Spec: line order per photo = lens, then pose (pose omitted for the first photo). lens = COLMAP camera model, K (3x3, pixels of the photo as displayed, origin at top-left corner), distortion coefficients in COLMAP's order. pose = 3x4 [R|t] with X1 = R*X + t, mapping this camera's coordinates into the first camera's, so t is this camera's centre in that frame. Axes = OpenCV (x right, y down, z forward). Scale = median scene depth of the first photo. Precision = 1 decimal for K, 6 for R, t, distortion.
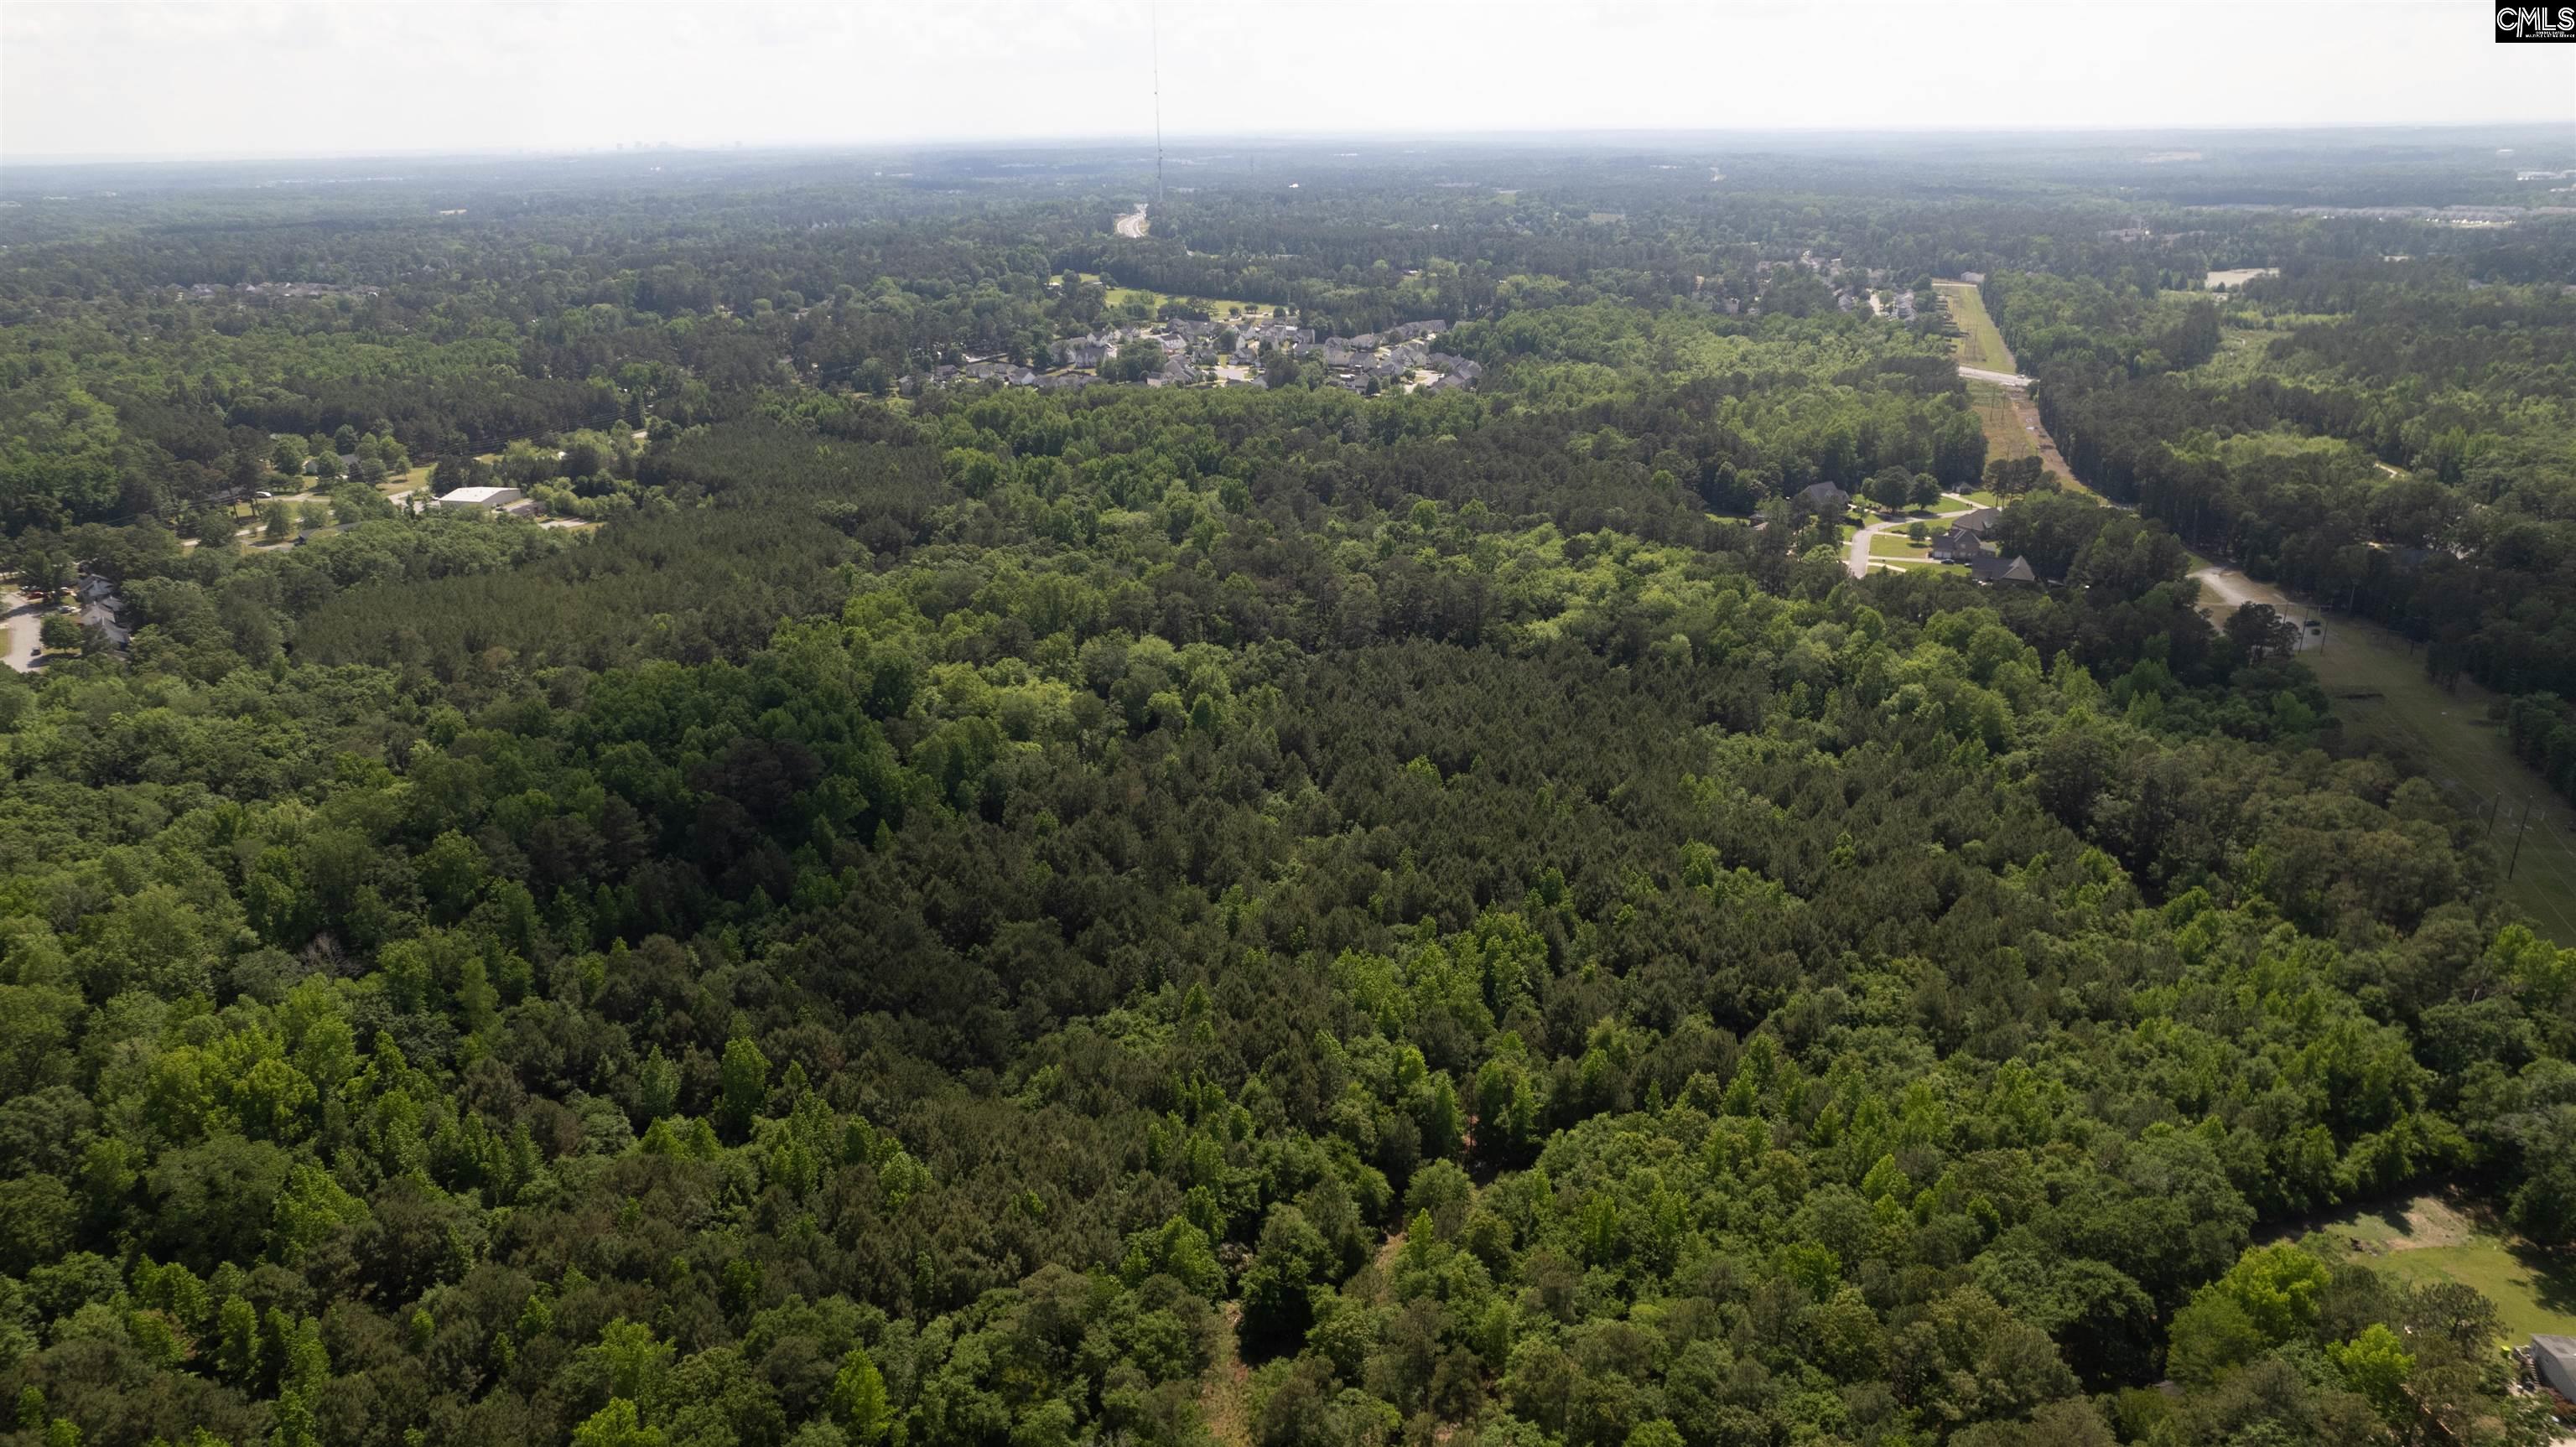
lens RADIAL K [[1630.3, 0, 1273.7], [0, 1630.3, 740.1], [0, 0, 1]] dist [-0.078246, 0.080219]
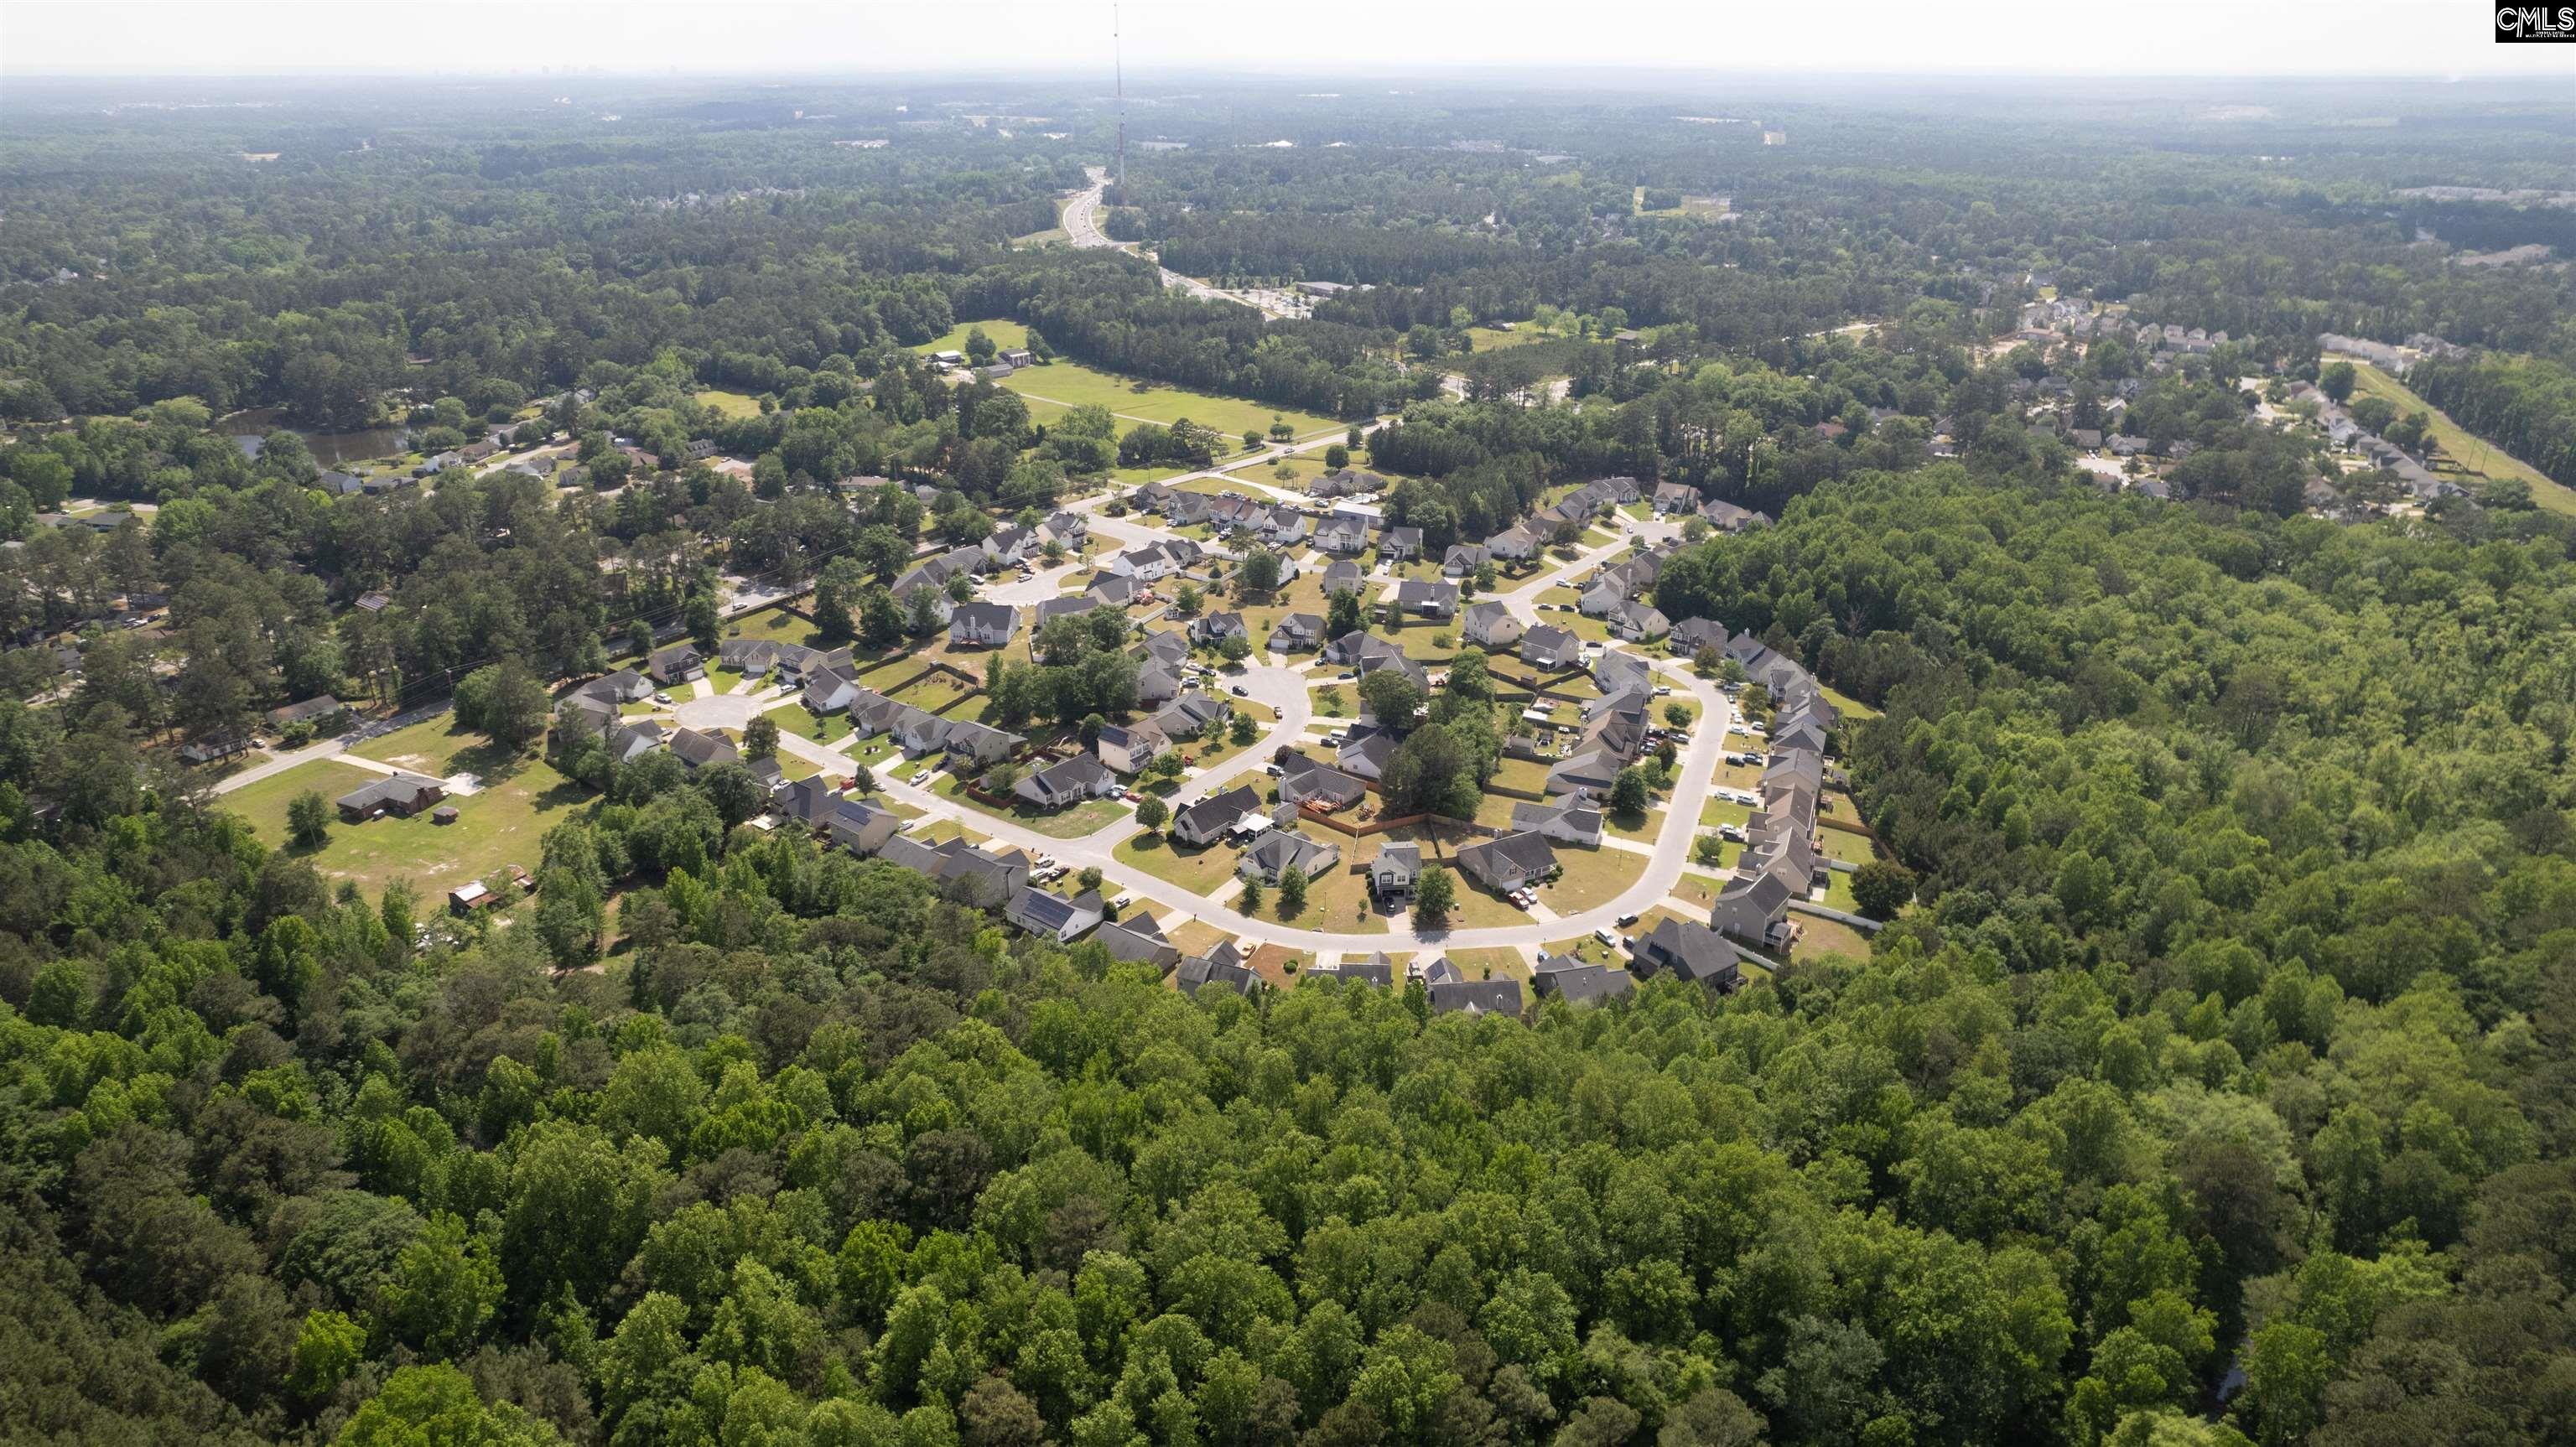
lens RADIAL K [[1635.1, 0, 1312.5], [0, 1635.1, 734.2], [0, 0, 1]] dist [-0.073041, 0.069713]
pose [[0.998967, -0.003084, 0.045329, -0.028470], [0.001555, 0.999429, 0.033739, -0.173112], [-0.045408, -0.033634, 0.998402, 0.402252]]
